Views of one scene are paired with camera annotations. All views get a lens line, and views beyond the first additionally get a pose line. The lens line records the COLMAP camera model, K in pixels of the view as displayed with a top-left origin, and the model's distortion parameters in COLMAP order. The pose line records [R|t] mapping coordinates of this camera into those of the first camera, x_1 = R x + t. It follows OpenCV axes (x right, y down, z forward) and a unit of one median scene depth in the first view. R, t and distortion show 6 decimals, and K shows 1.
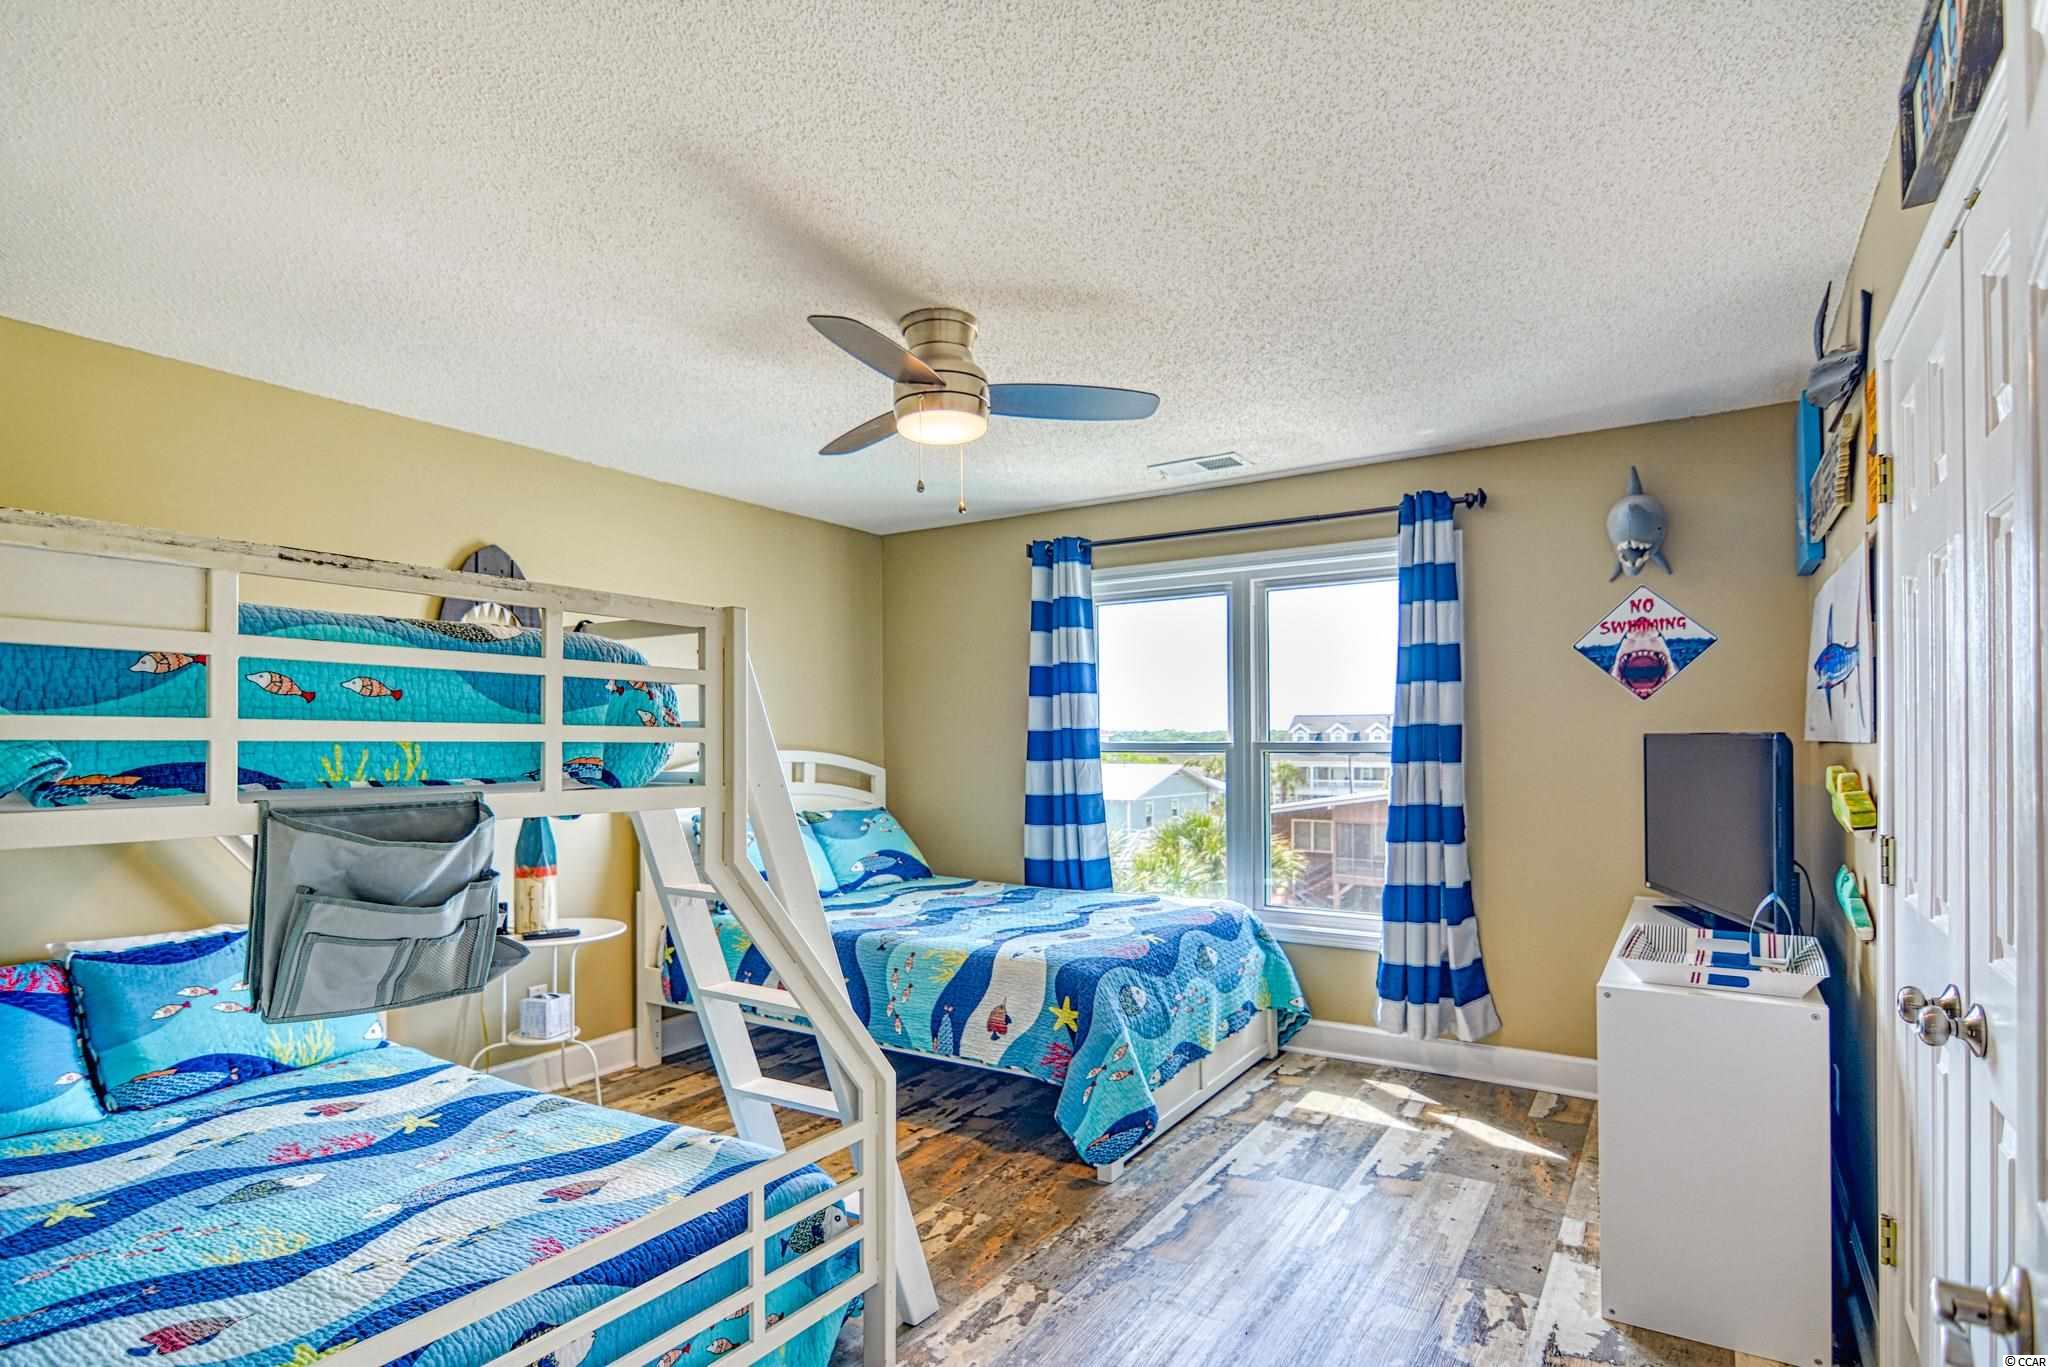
lens RADIAL K [[1057.5, 0, 1020.5], [0, 1057.5, 737.2], [0, 0, 1]] dist [-0.001490, -0.016222]
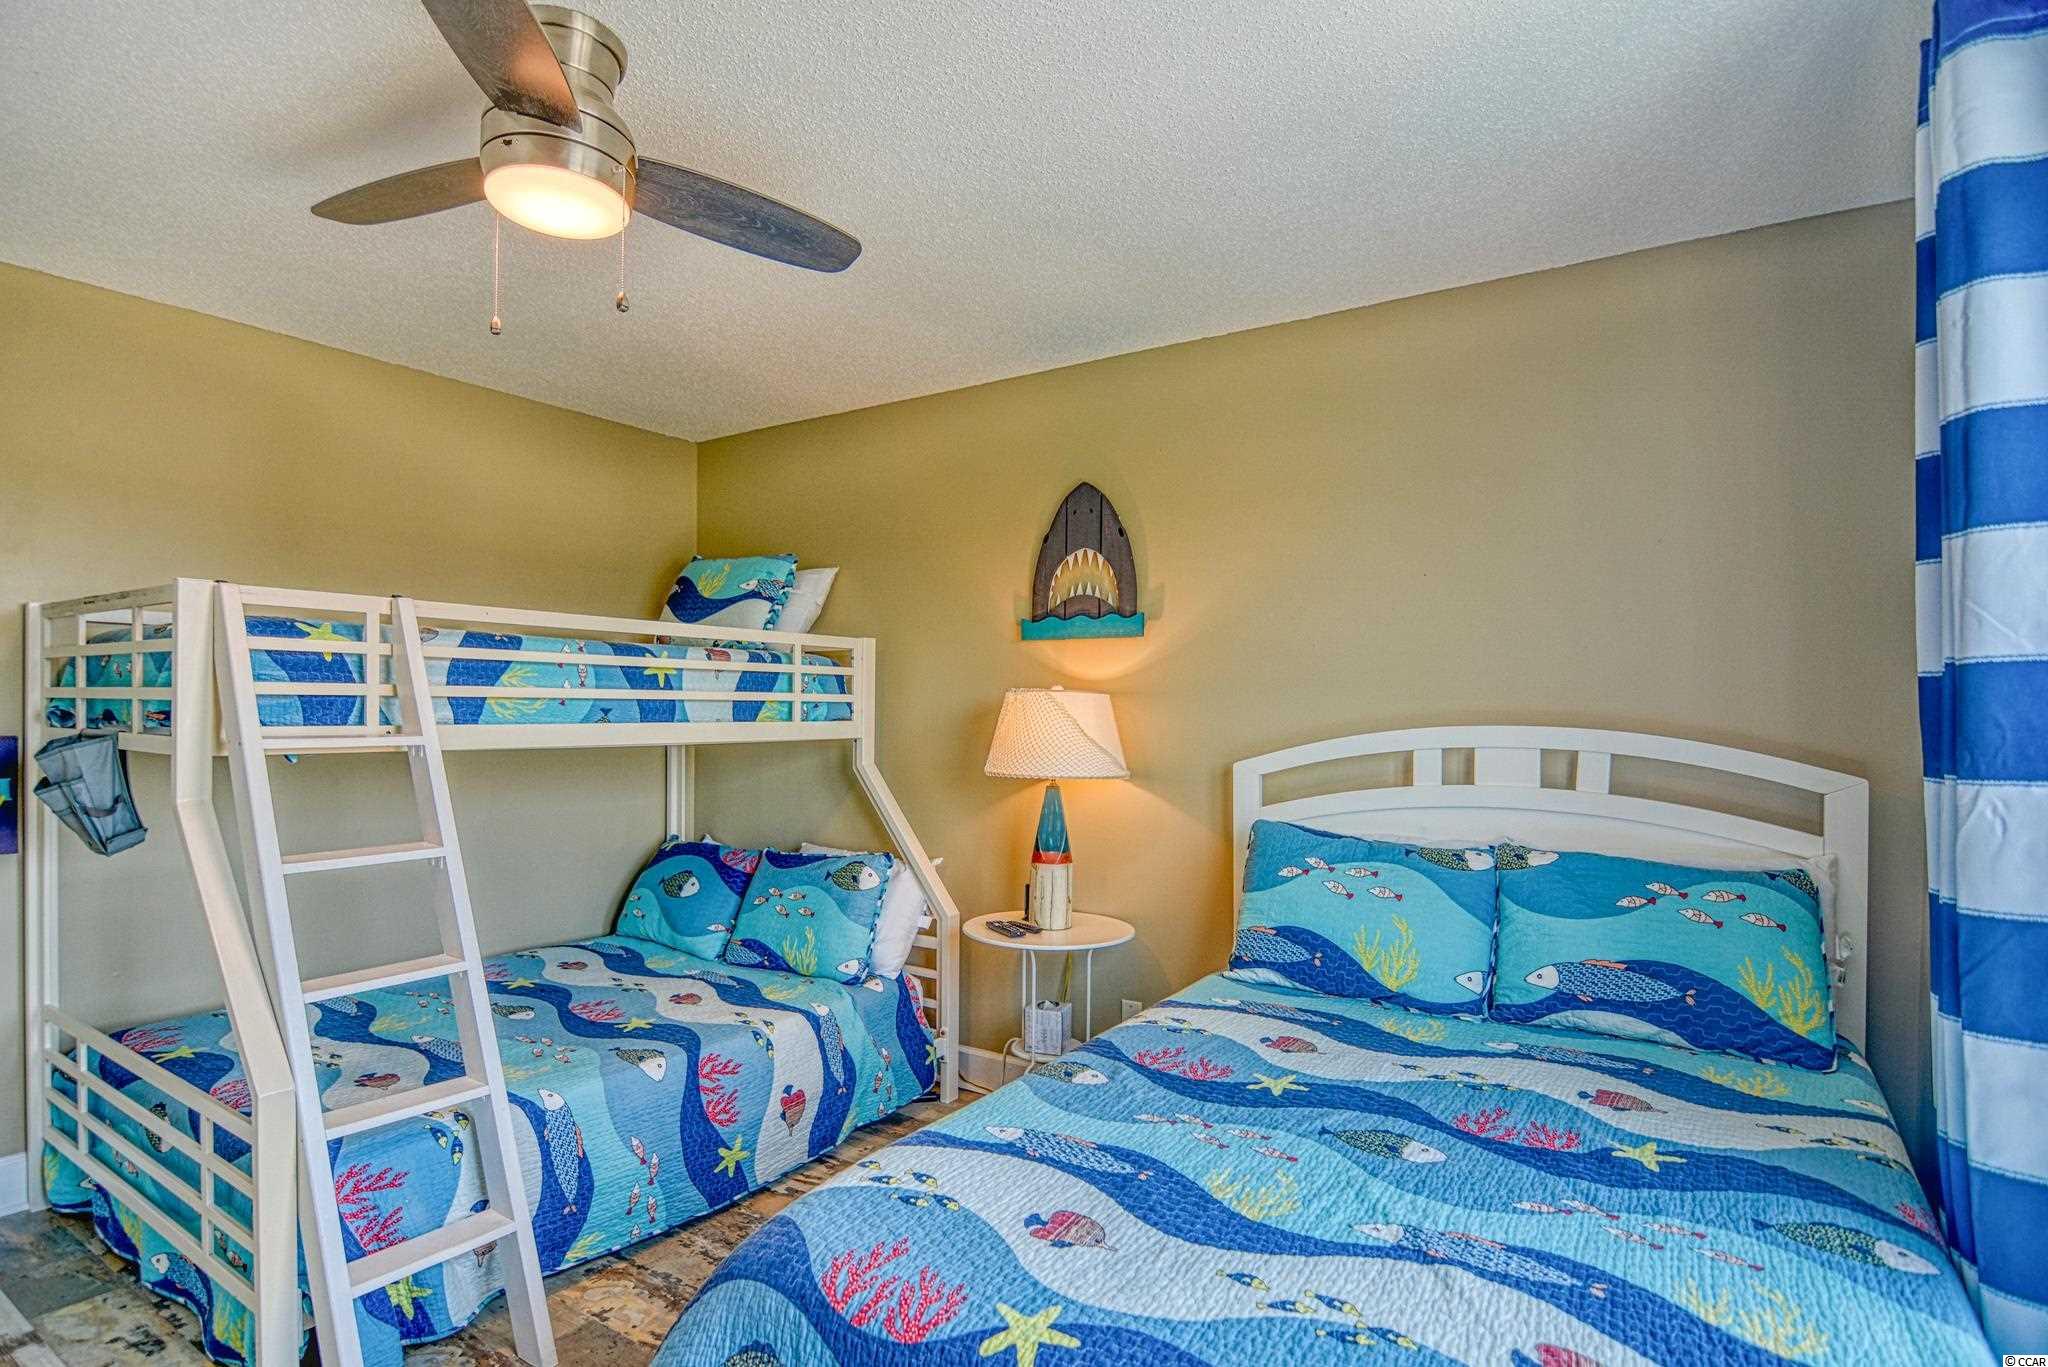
lens RADIAL K [[1057.5, 0, 1020.5], [0, 1057.5, 737.2], [0, 0, 1]] dist [-0.001490, -0.016222]
pose [[-0.030992, 0.021725, -0.999284, 0.496945], [-0.004051, 0.999753, 0.021860, 0.011619], [0.999511, 0.004725, -0.030896, 1.224310]]
